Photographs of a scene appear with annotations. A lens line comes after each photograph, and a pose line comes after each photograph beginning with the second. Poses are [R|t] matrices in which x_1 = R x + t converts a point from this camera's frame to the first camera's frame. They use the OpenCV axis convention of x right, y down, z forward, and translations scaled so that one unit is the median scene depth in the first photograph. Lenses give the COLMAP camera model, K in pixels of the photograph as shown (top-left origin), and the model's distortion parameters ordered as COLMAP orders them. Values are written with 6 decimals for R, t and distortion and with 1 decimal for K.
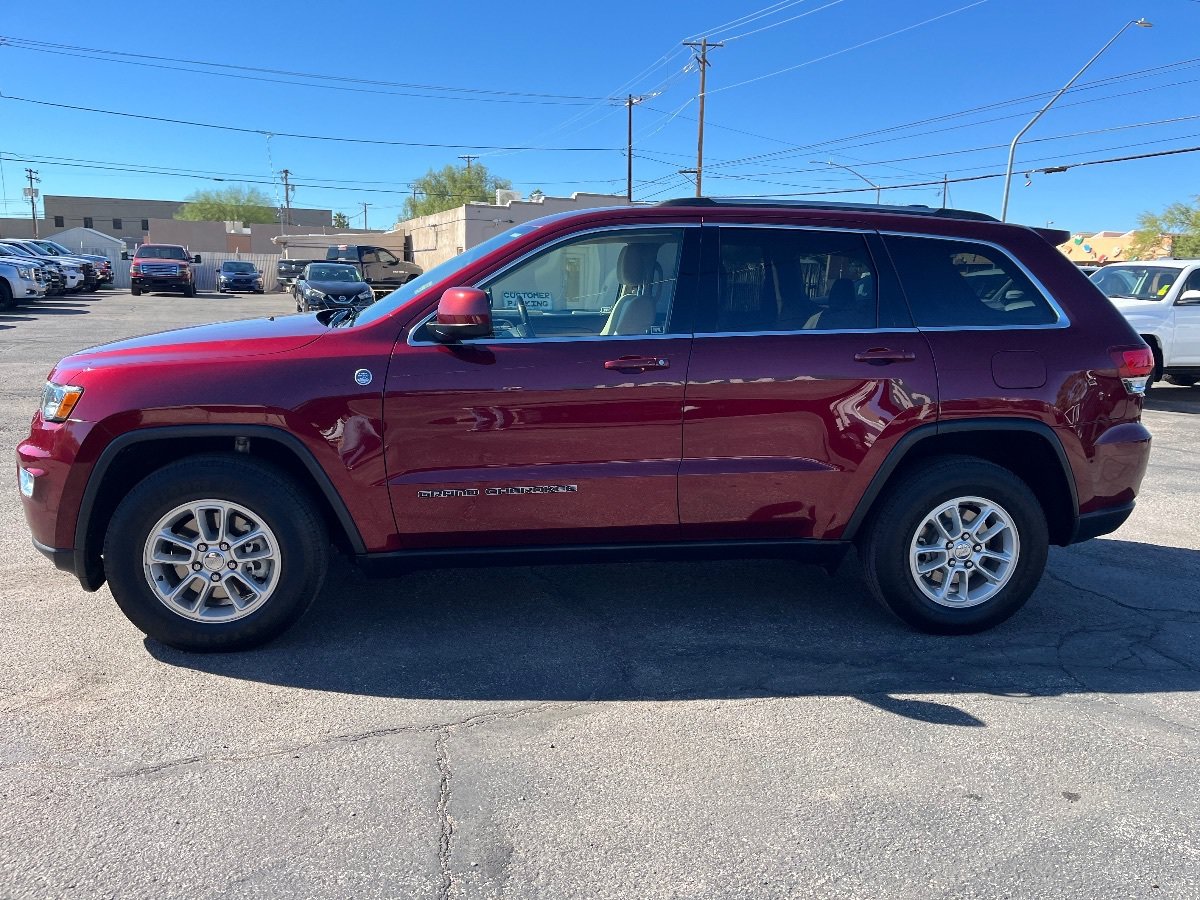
lens RADIAL K [[915.0, 0, 616.1], [0, 915.0, 430.7], [0, 0, 1]] dist [0.065481, -0.101869]
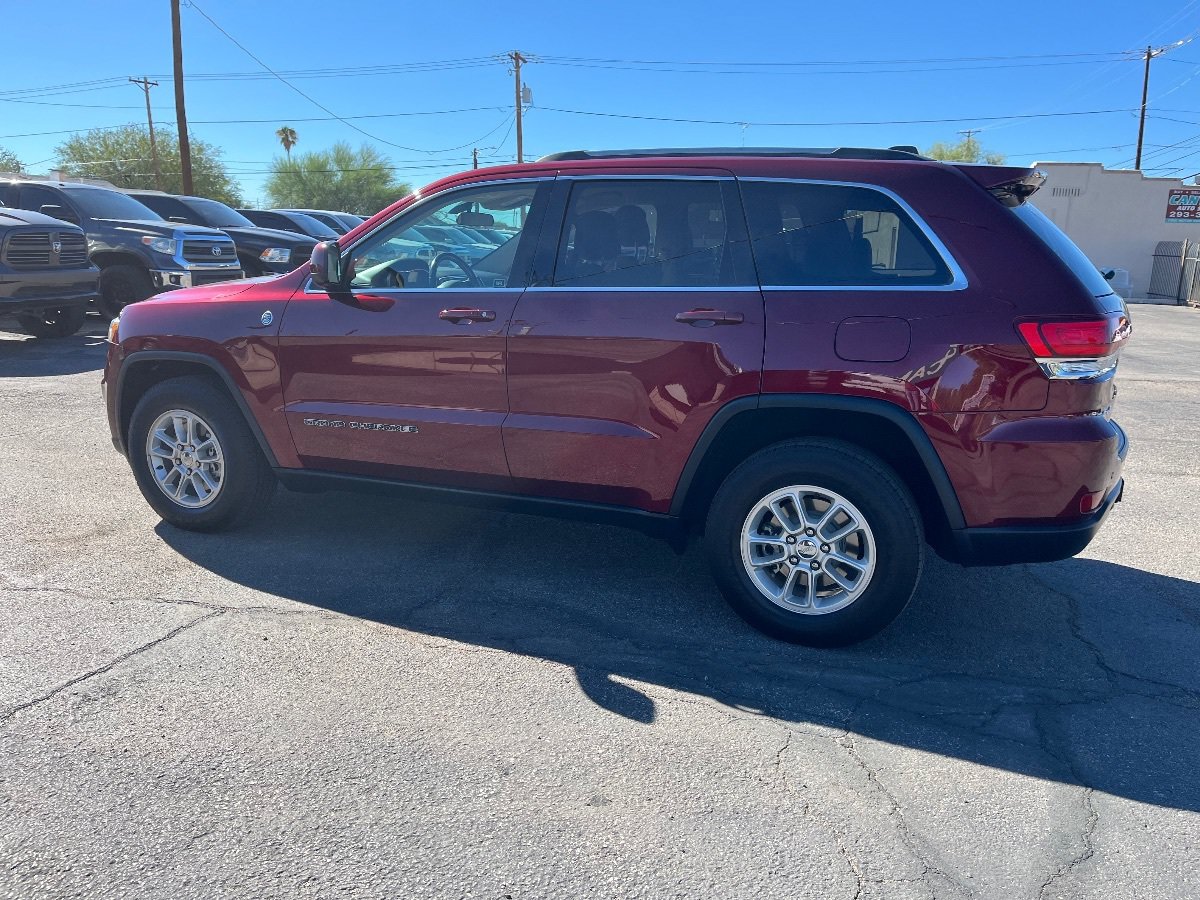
lens RADIAL K [[913.5, 0, 602.9], [0, 913.5, 435.0], [0, 0, 1]] dist [0.082045, -0.127547]
pose [[0.862170, 0.094094, -0.497804, 0.631266], [-0.084246, 0.995548, 0.042266, 0.004653], [0.499565, 0.005497, 0.866259, 0.163582]]
